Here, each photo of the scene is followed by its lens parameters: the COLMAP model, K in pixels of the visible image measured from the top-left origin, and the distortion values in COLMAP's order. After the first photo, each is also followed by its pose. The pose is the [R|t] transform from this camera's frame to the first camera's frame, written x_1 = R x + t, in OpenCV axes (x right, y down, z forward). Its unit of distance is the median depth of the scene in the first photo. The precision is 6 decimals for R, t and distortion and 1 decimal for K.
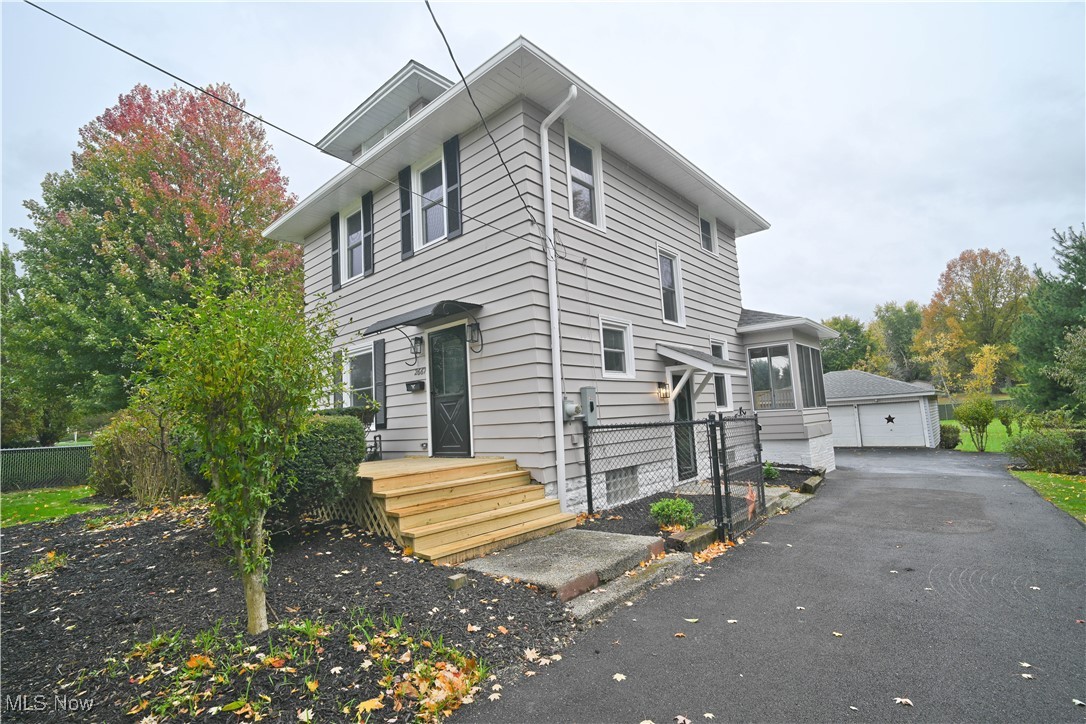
lens RADIAL K [[509.3, 0, 547.8], [0, 509.3, 356.6], [0, 0, 1]] dist [-0.000774, -0.003838]
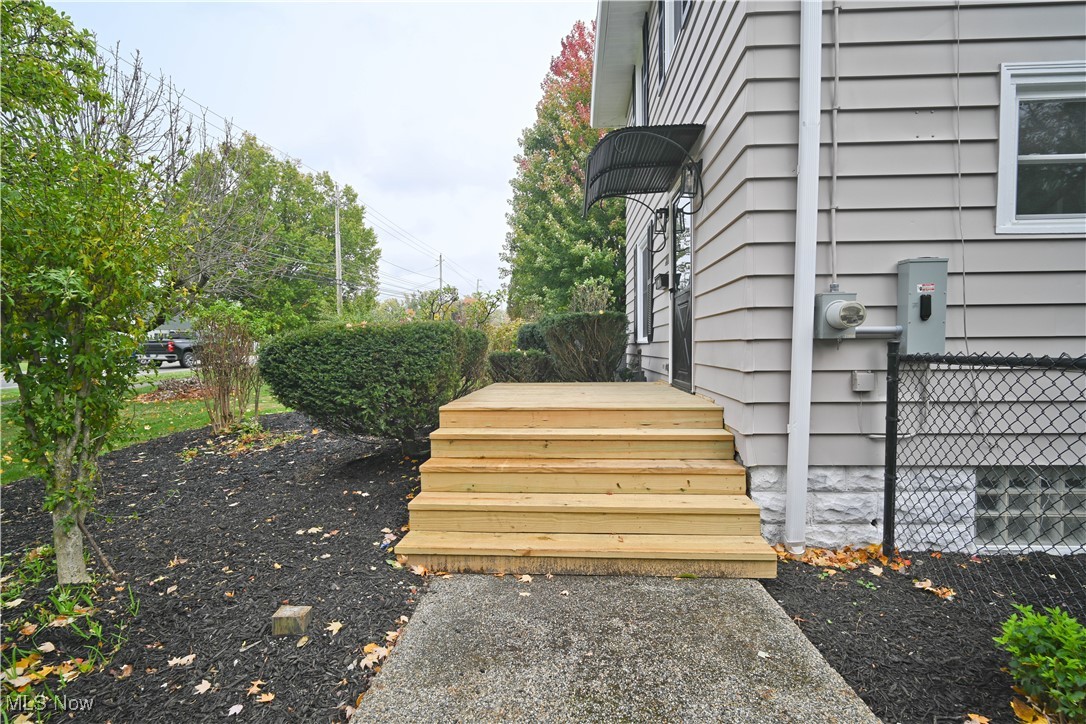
lens RADIAL K [[509.3, 0, 544.4], [0, 509.3, 369.4], [0, 0, 1]] dist [-0.000774, -0.003838]
pose [[0.622951, 0.083789, -0.777761, 0.219366], [0.069510, 0.984385, 0.161722, 0.060880], [0.779167, -0.154807, 0.607399, 0.516692]]
